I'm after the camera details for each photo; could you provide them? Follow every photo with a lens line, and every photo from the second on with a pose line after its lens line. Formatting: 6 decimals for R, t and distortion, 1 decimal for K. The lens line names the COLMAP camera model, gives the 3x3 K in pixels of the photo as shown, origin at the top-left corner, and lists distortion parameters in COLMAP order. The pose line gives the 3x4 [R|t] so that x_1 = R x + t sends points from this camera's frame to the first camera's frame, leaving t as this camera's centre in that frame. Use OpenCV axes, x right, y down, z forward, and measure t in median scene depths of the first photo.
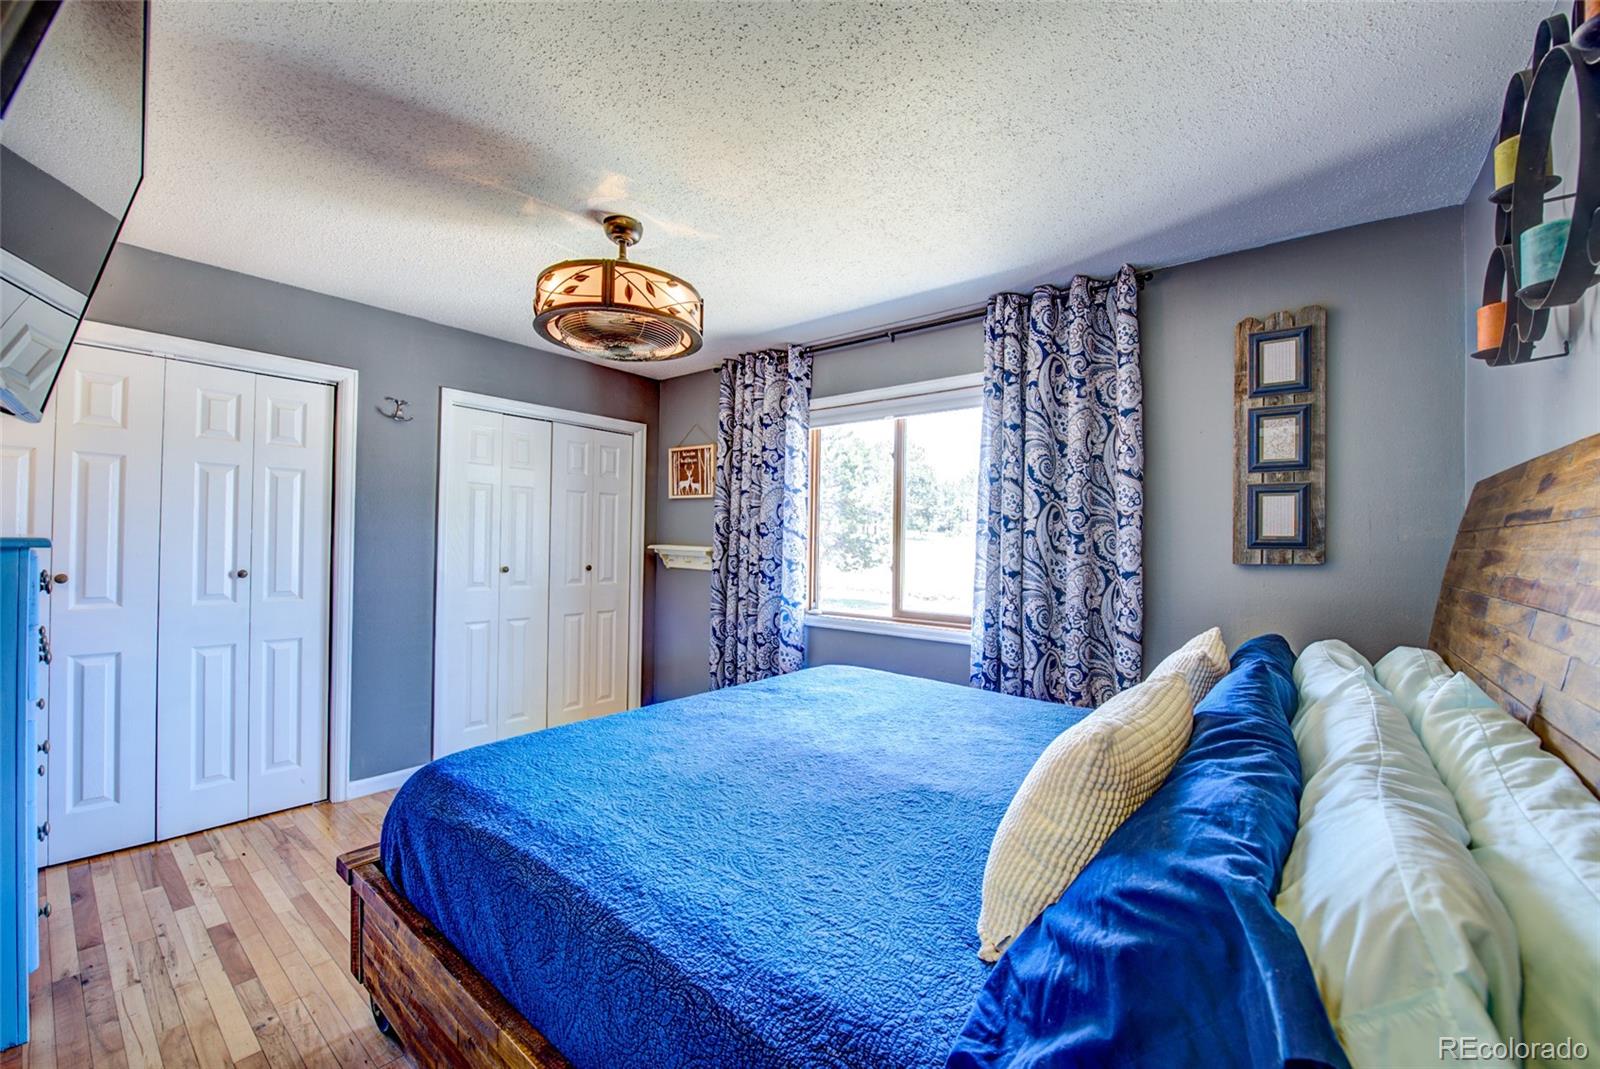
lens RADIAL K [[634.6, 0, 800.7], [0, 634.6, 537.1], [0, 0, 1]] dist [-0.014474, -0.002504]
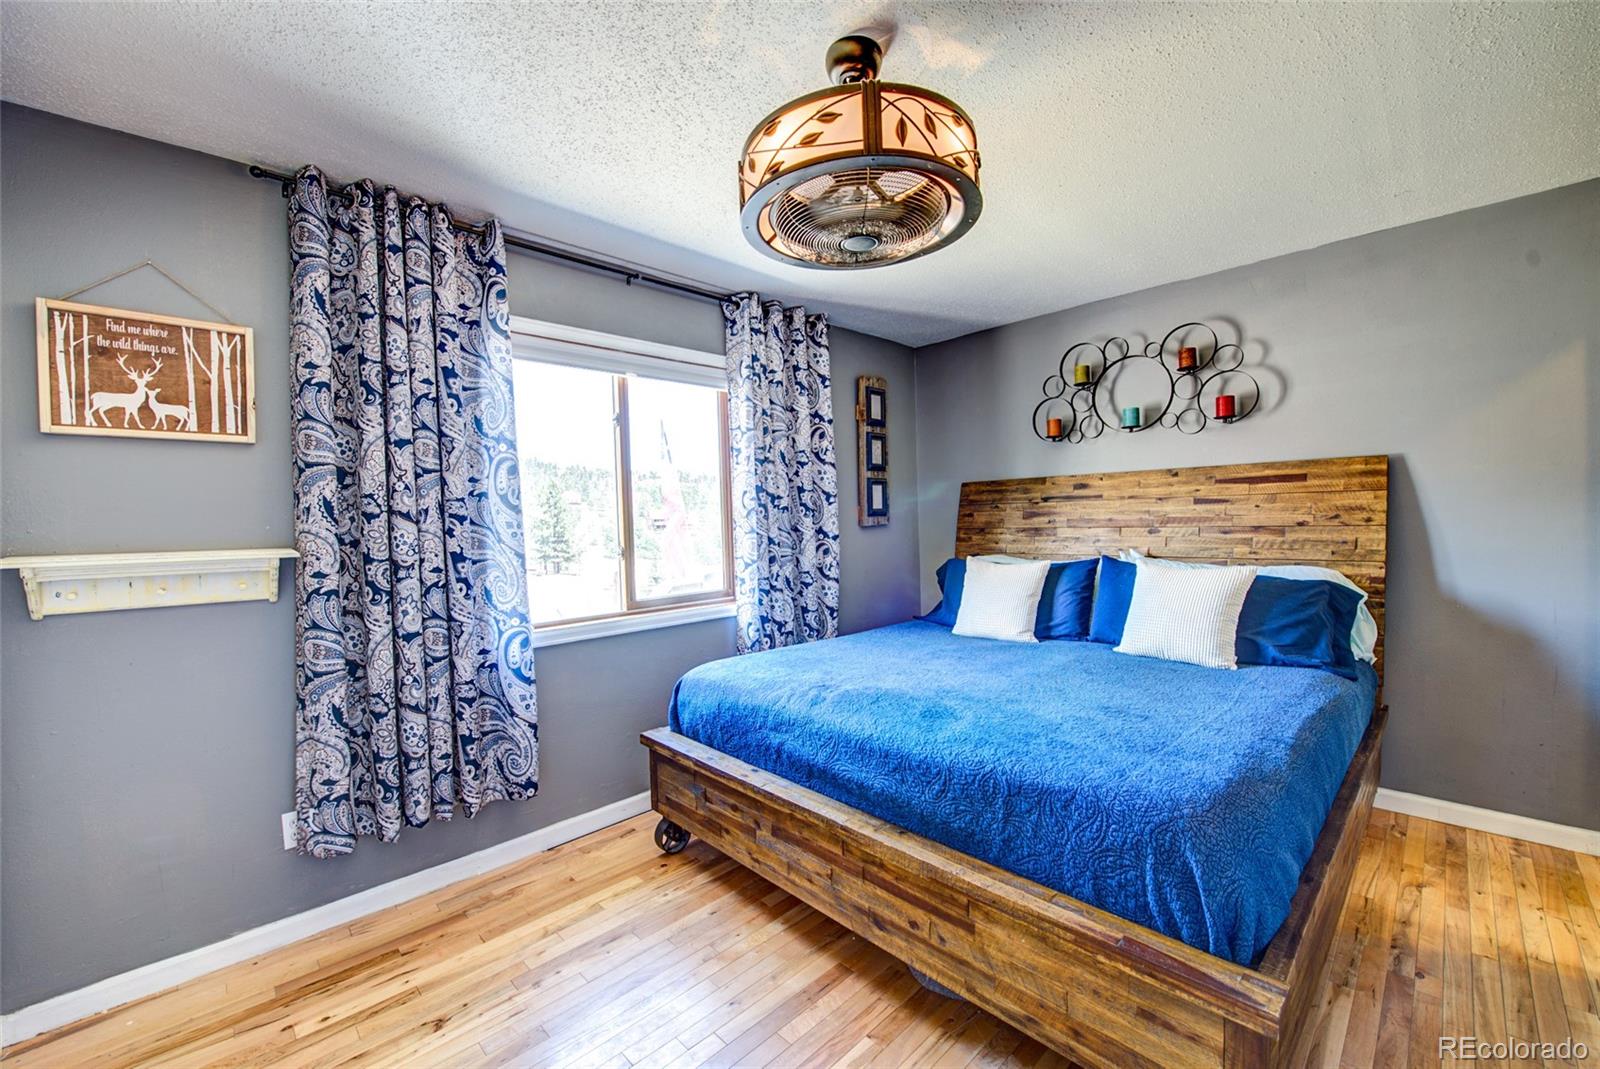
lens RADIAL K [[634.6, 0, 800.7], [0, 634.6, 537.1], [0, 0, 1]] dist [-0.014474, -0.002504]
pose [[0.131026, -0.046190, 0.990302, -0.656869], [0.027577, 0.998697, 0.042933, -0.002673], [-0.990995, 0.021684, 0.132129, 0.655297]]
